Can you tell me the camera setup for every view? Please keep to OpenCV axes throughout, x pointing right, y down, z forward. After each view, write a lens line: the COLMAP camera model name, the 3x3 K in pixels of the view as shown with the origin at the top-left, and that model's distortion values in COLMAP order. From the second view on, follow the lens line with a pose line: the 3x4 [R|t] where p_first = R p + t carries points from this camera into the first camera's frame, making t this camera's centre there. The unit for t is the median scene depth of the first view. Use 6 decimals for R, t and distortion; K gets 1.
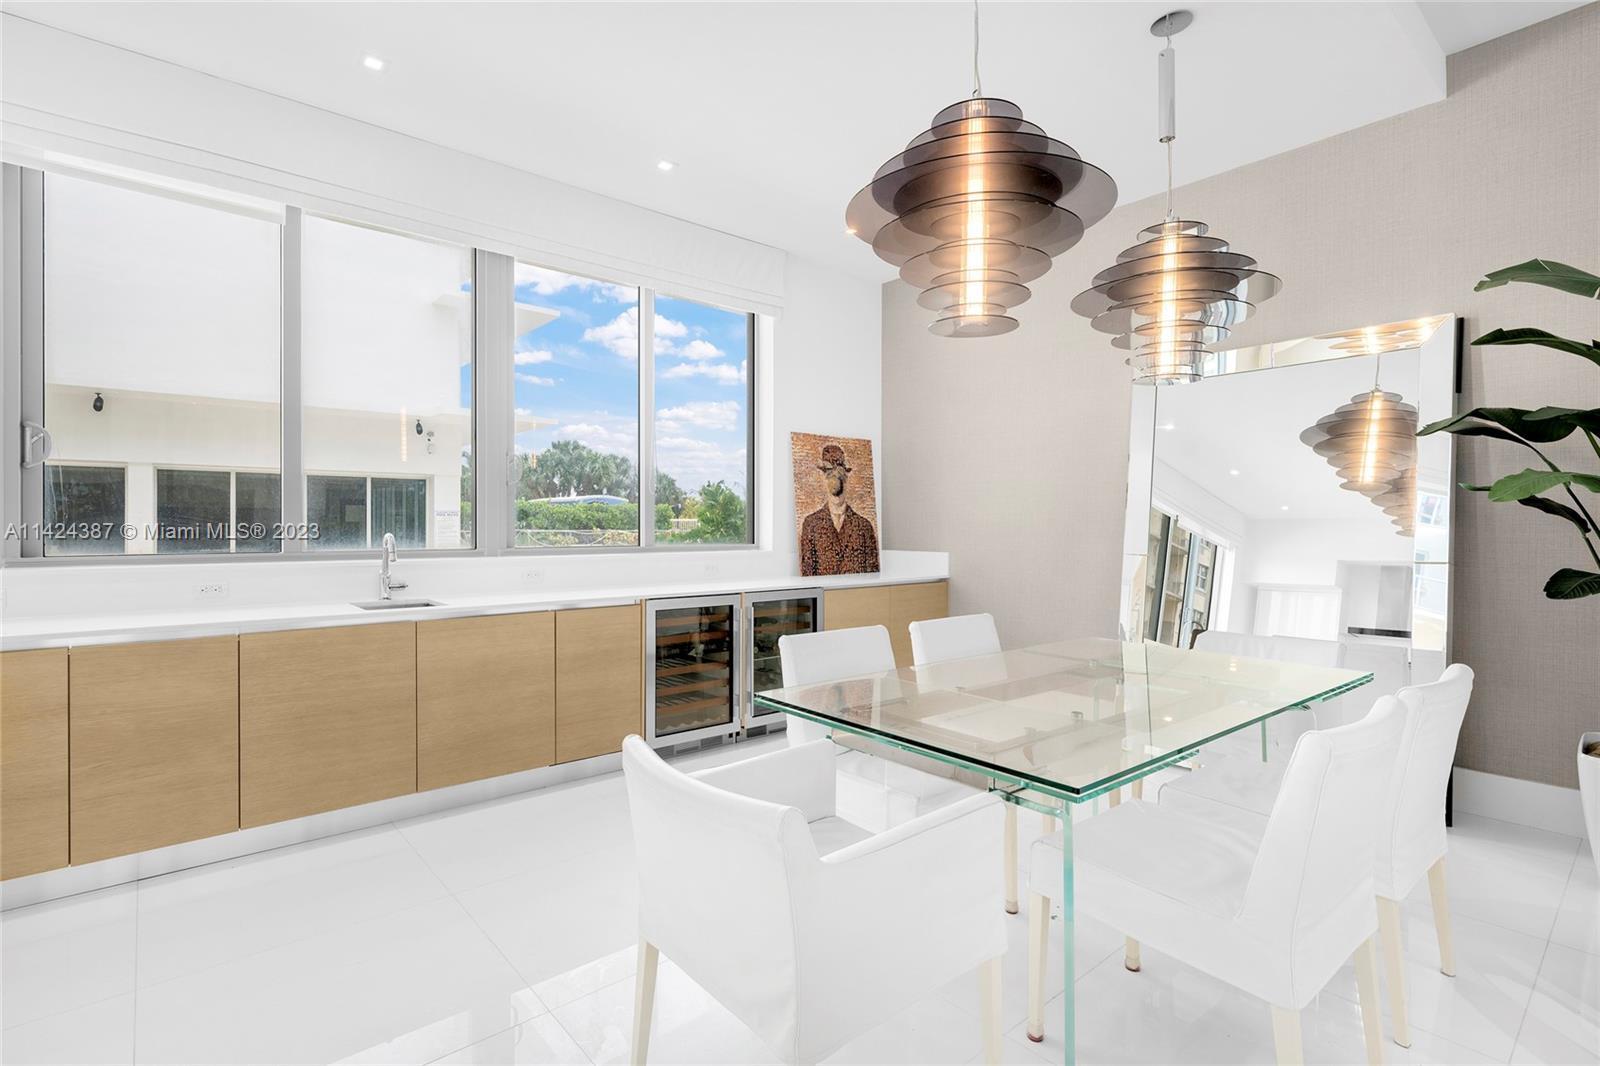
lens RADIAL K [[755.9, 0, 762.9], [0, 755.9, 531.8], [0, 0, 1]] dist [-0.006740, -0.001619]
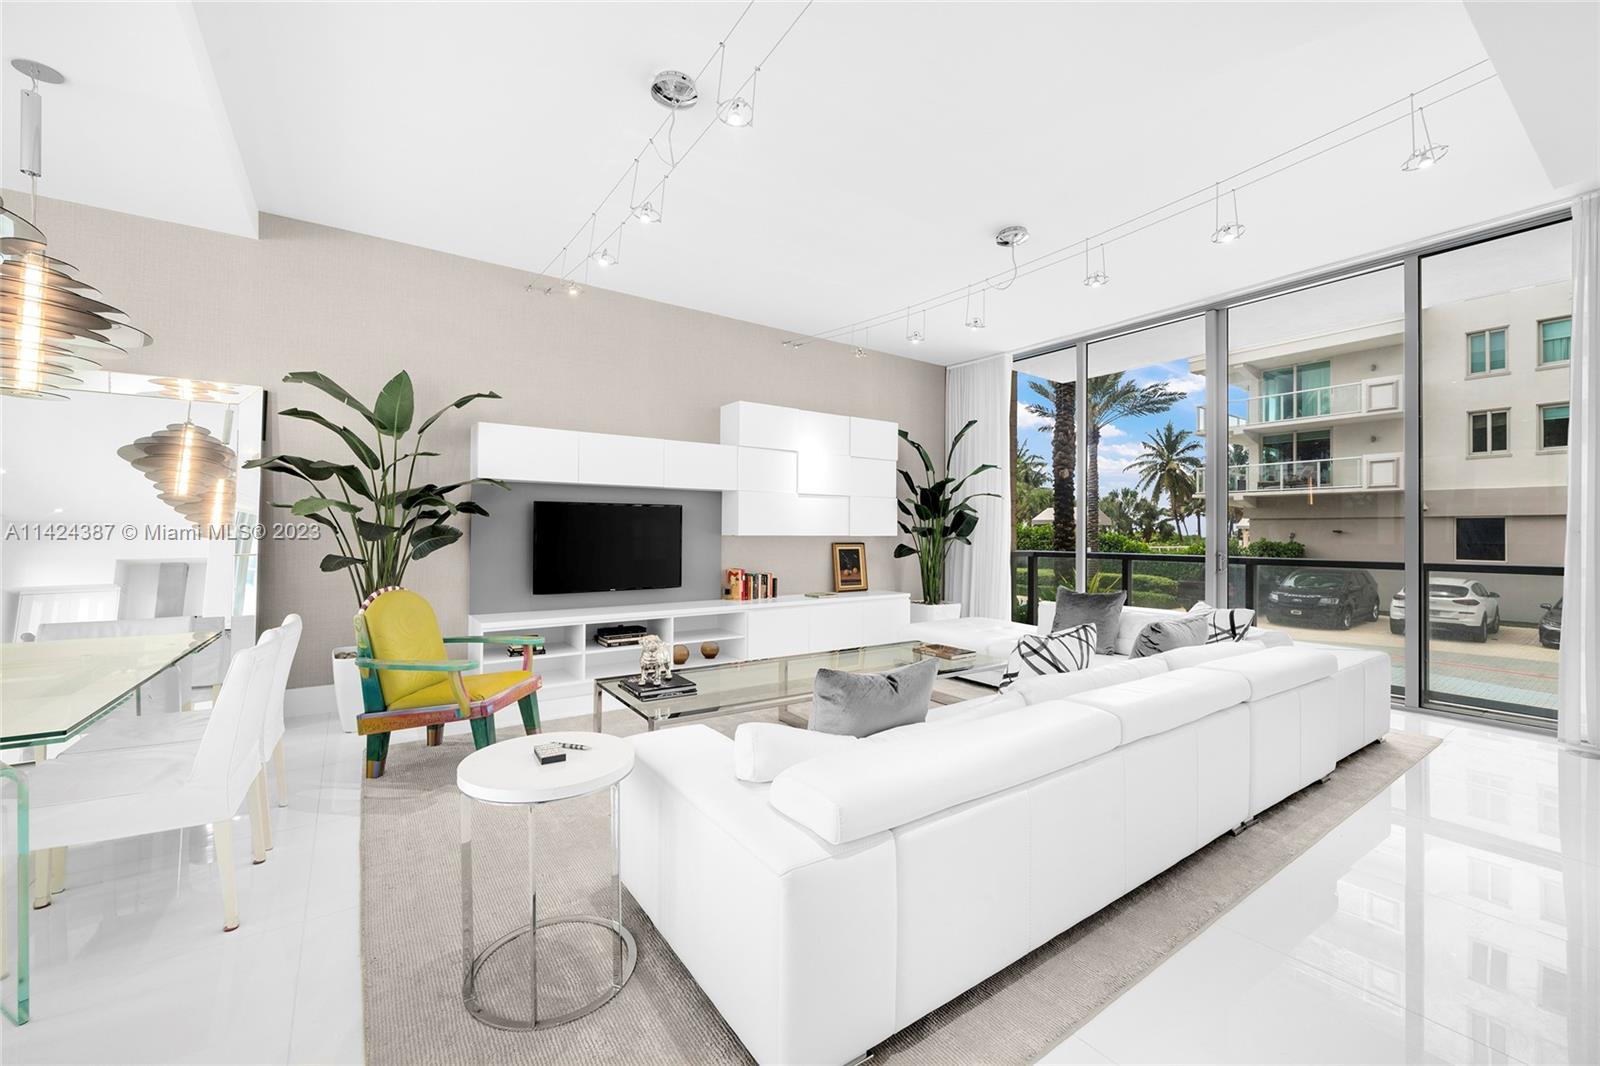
lens RADIAL K [[636.1, 0, 794.2], [0, 636.1, 525.1], [0, 0, 1]] dist [-0.001566, 0.000011]
pose [[0.073694, 0.012470, 0.997203, -0.158500], [0.002698, 0.999916, -0.012703, 0.000936], [-0.997277, 0.003626, 0.073655, -0.090563]]
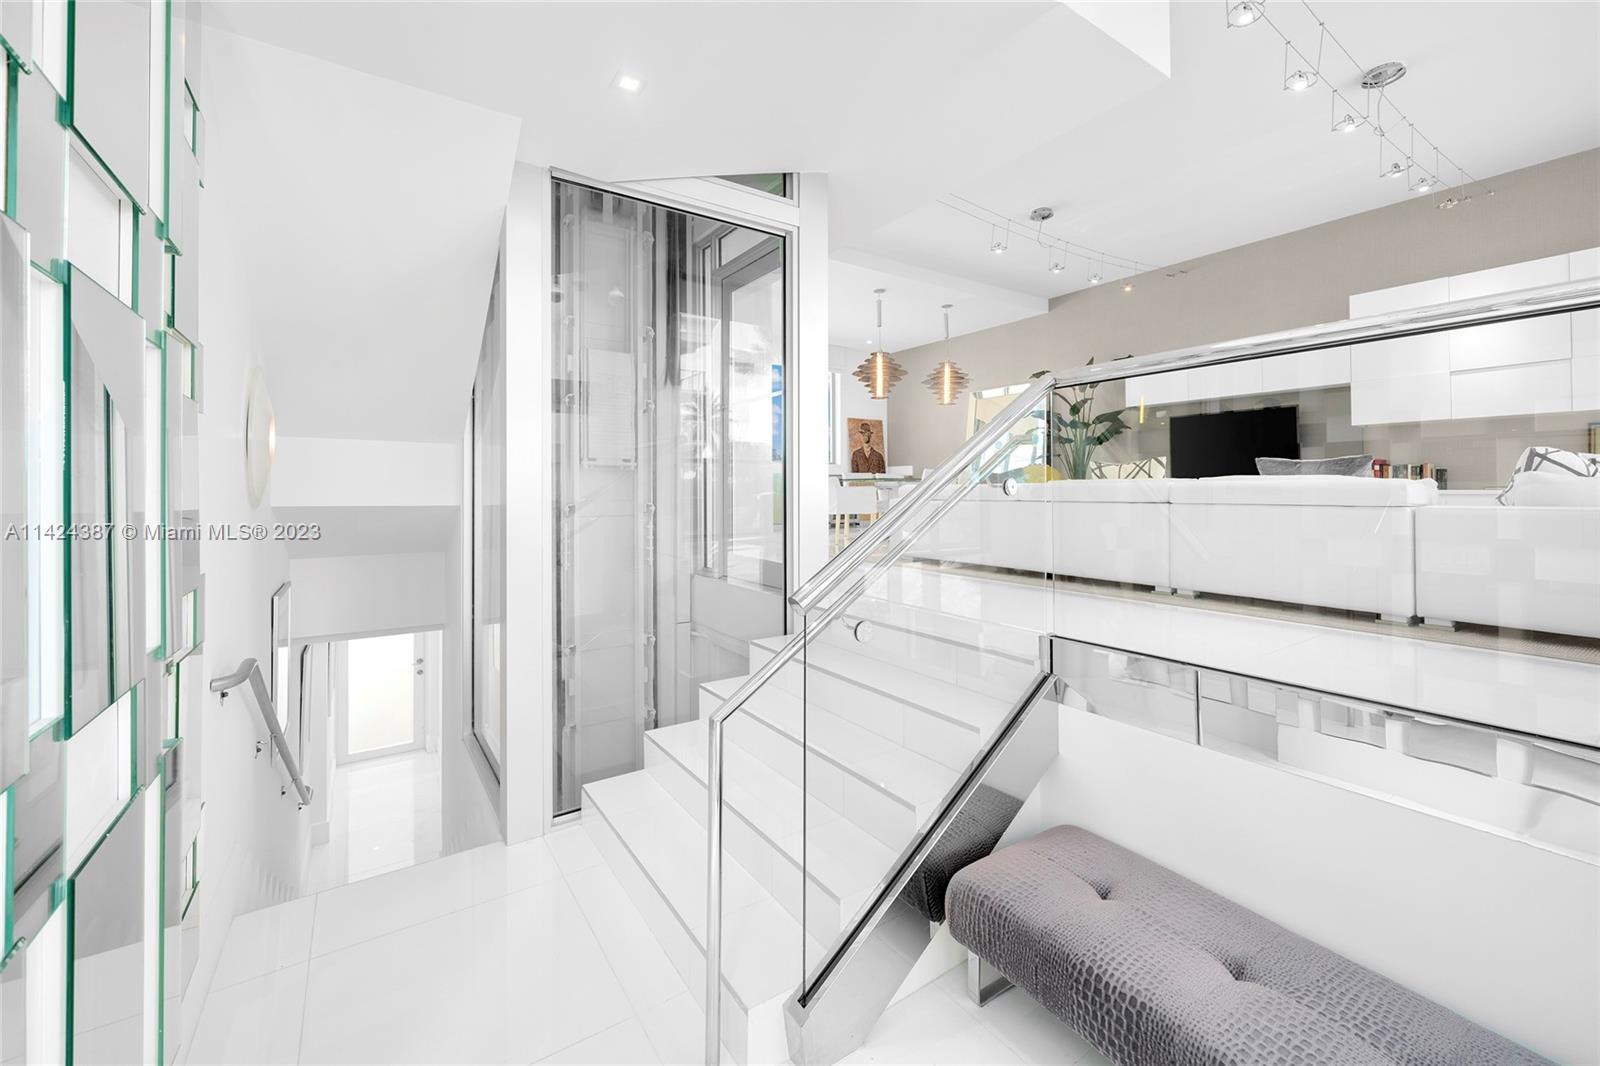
lens RADIAL K [[636.1, 0, 805.0], [0, 636.1, 483.6], [0, 0, 1]] dist [-0.001566, 0.000011]
pose [[0.998374, -0.006981, -0.056582, 0.013285], [0.005954, 0.999815, -0.018293, 0.125985], [0.056699, 0.017926, 0.998230, -1.125693]]
